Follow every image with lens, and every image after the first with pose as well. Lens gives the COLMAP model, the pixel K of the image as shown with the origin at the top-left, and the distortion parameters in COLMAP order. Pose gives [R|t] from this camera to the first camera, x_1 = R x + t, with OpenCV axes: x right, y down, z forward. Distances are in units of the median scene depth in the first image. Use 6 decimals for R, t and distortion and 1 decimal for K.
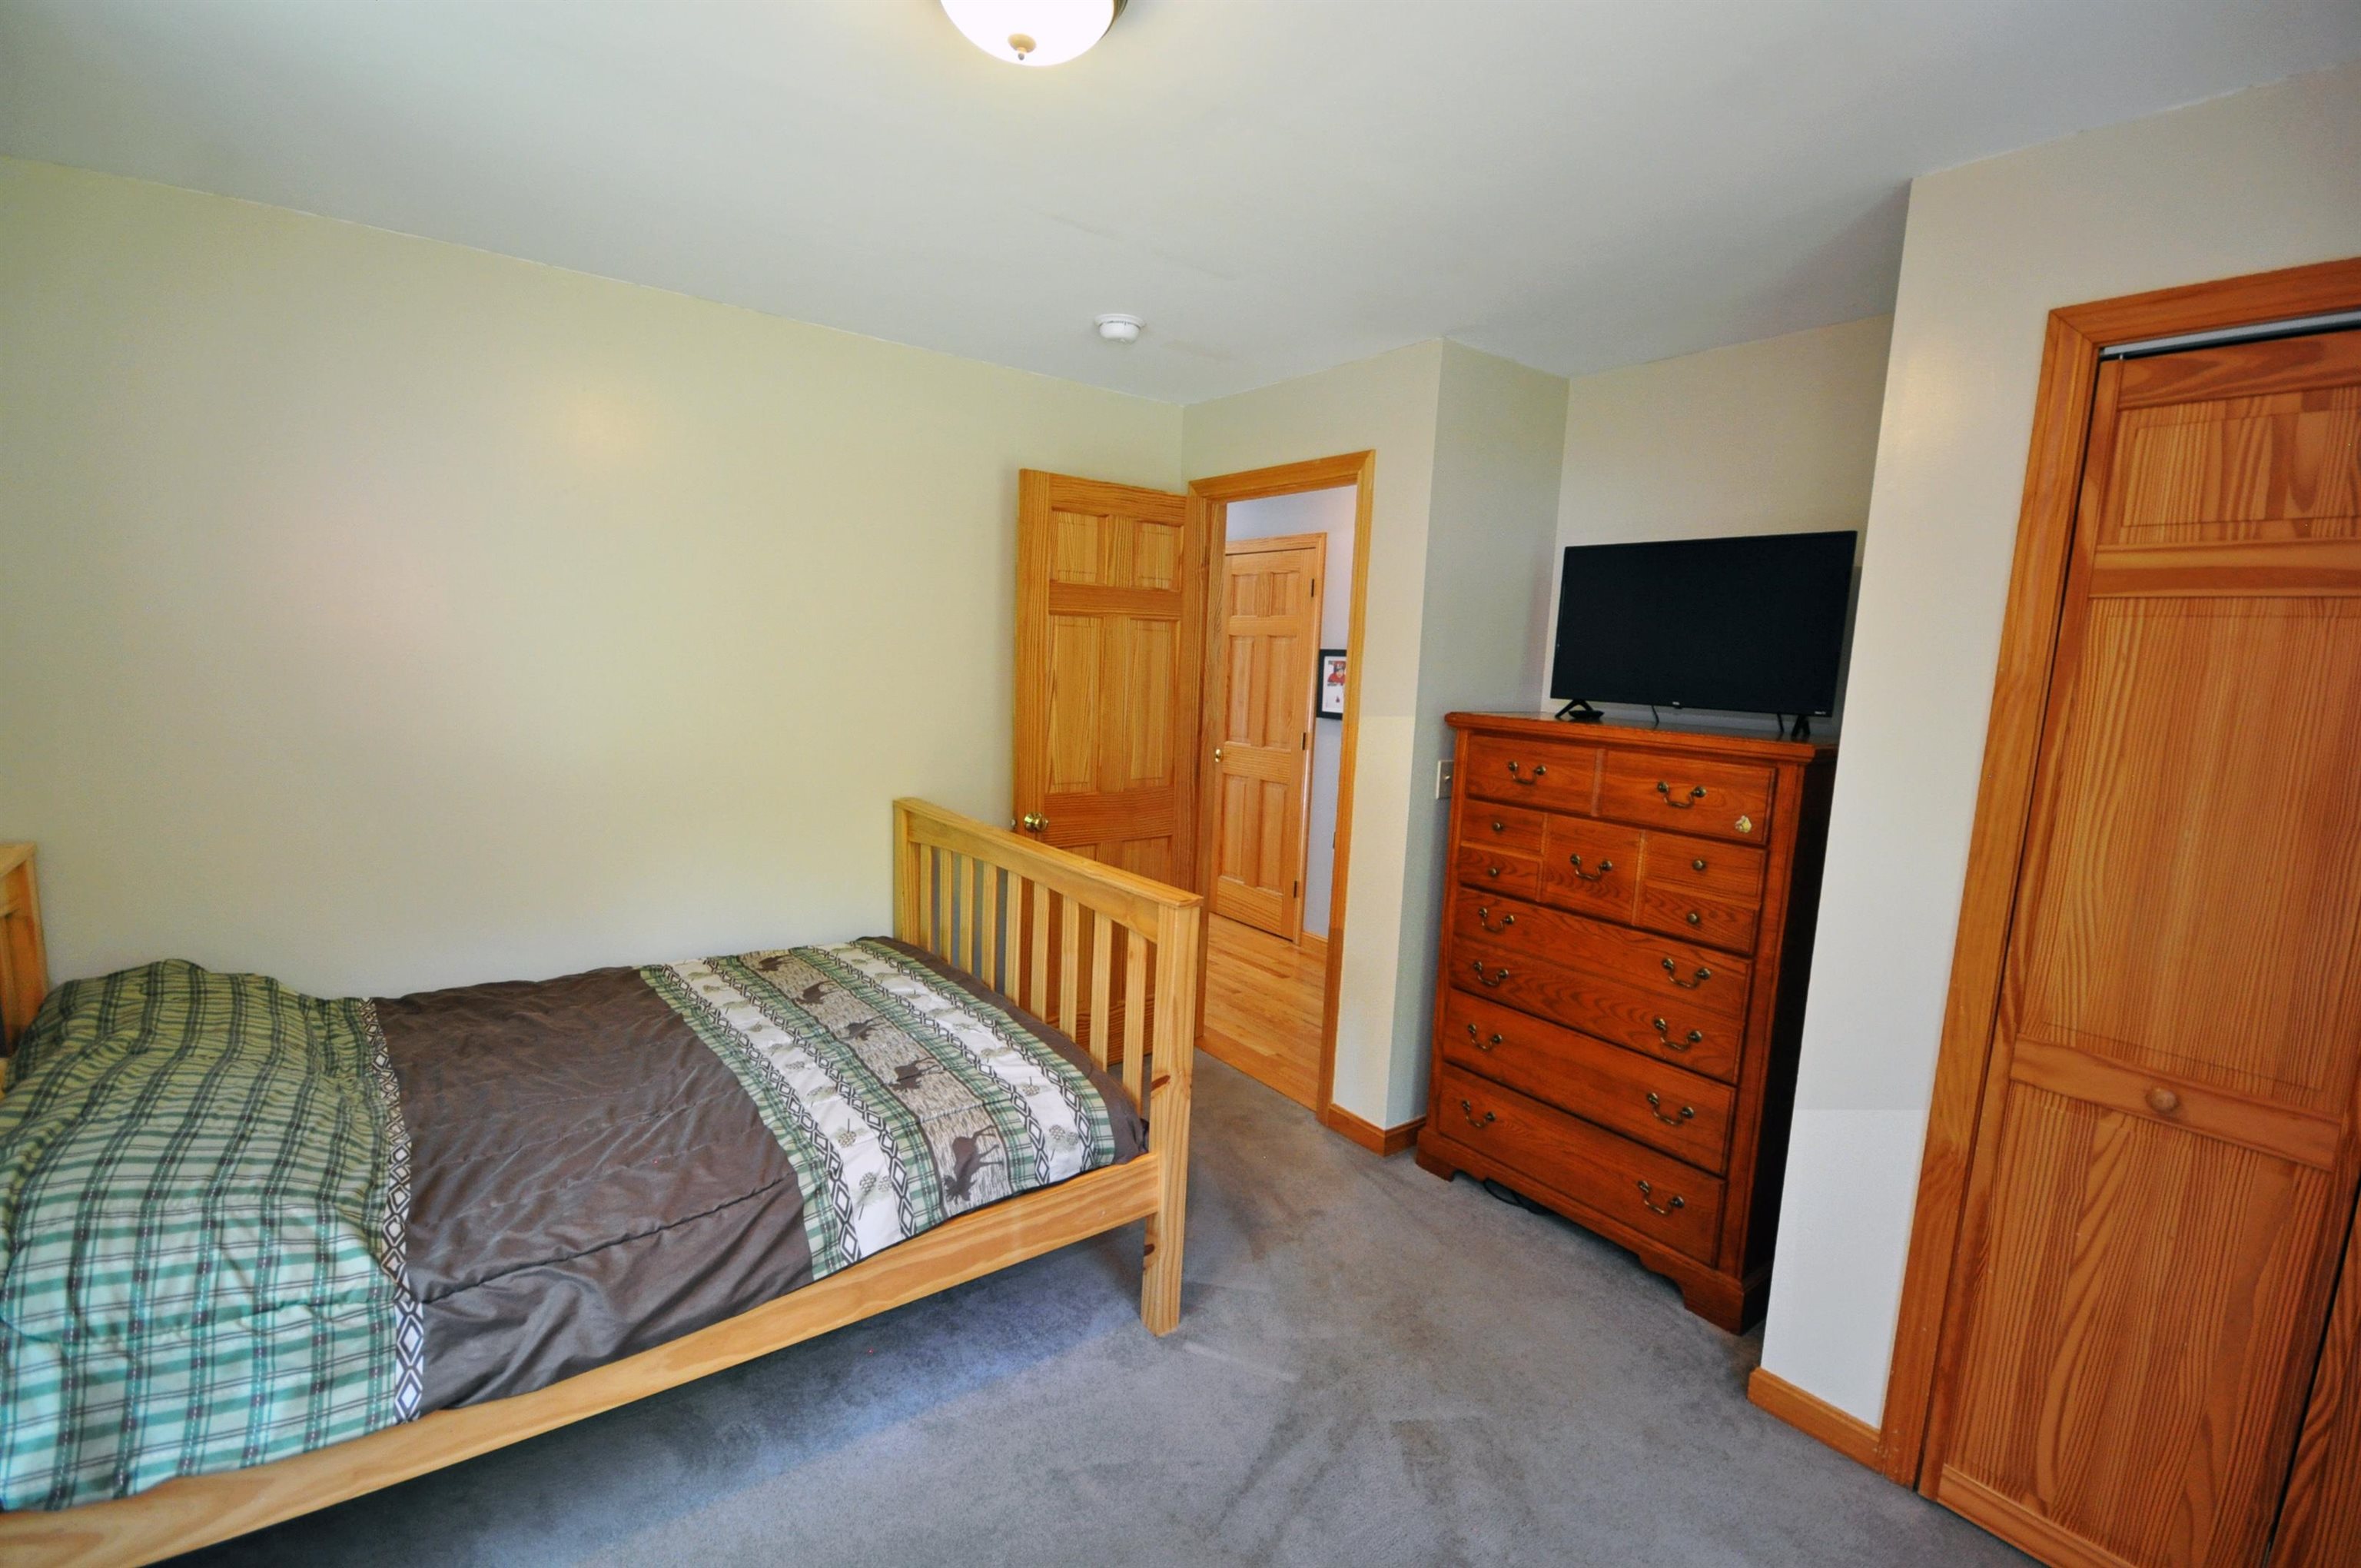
lens RADIAL K [[1016.4, 0, 1172.1], [0, 1016.4, 790.3], [0, 0, 1]] dist [-0.003202, -0.005625]
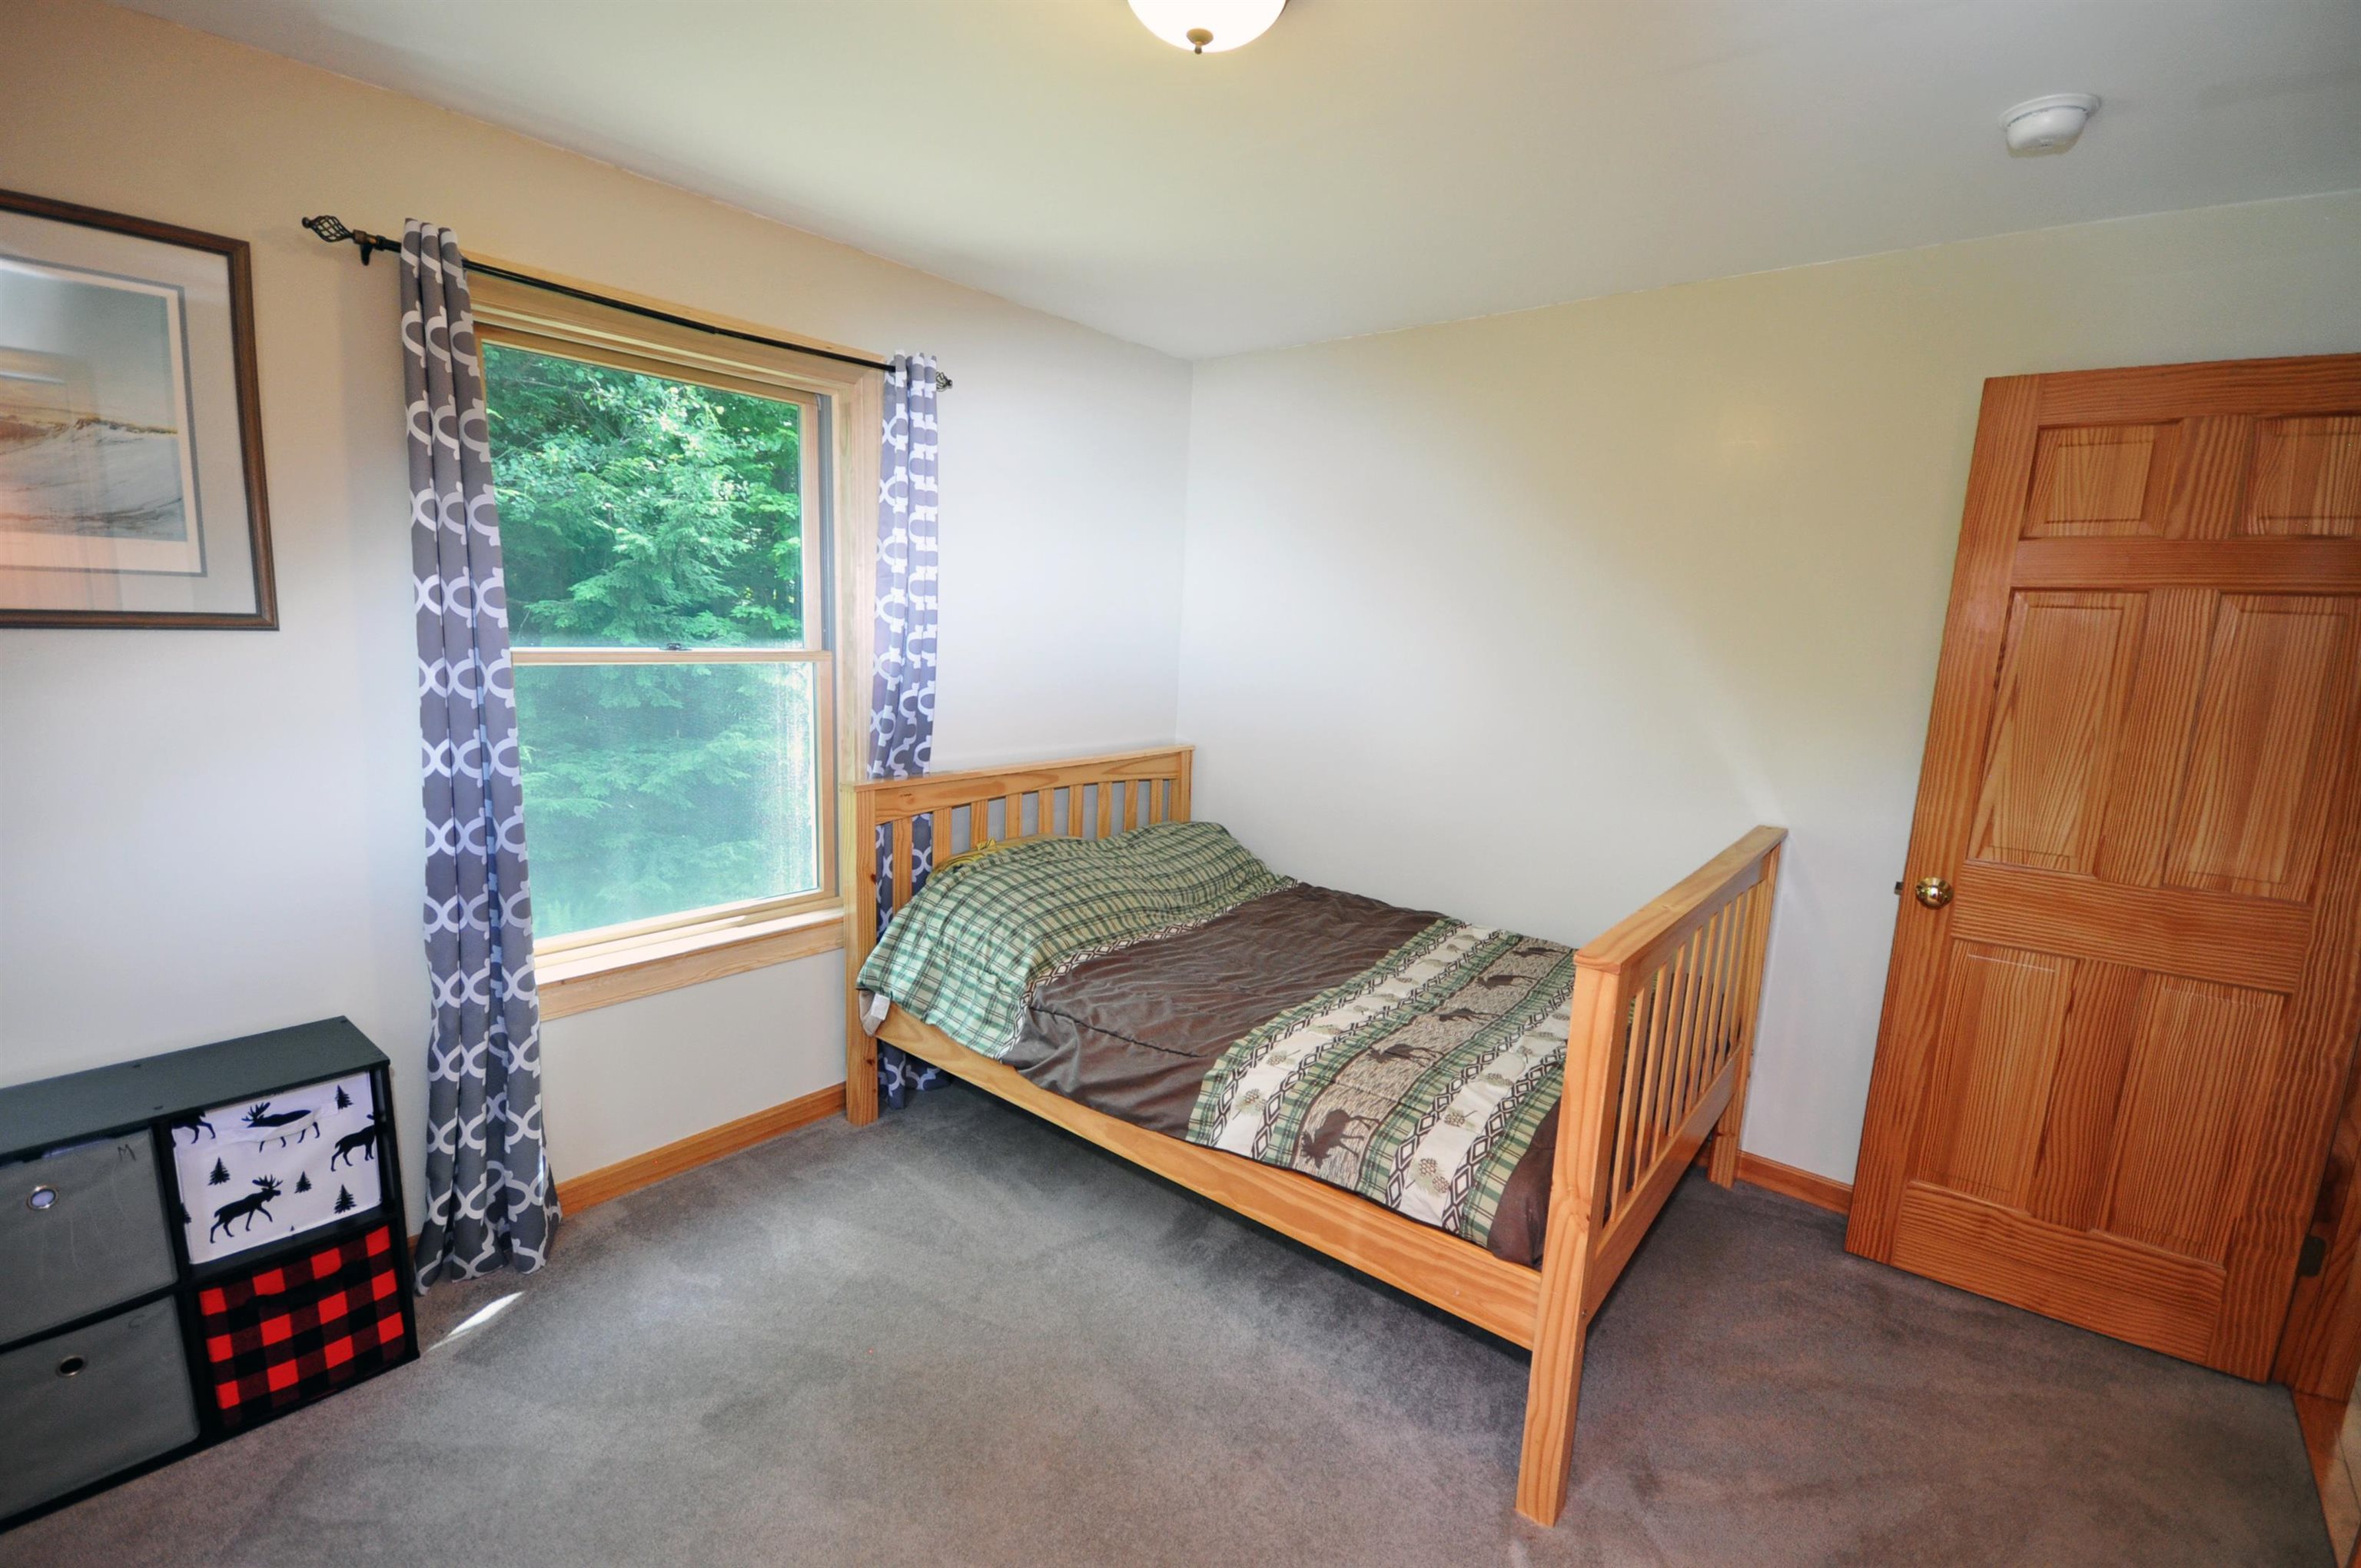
lens RADIAL K [[1016.4, 0, 1173.0], [0, 1016.4, 786.4], [0, 0, 1]] dist [-0.003202, -0.005625]
pose [[0.249774, 0.126062, -0.960063, 0.668077], [-0.157366, 0.983593, 0.088210, -0.032828], [0.955431, 0.129049, 0.265514, 0.537511]]
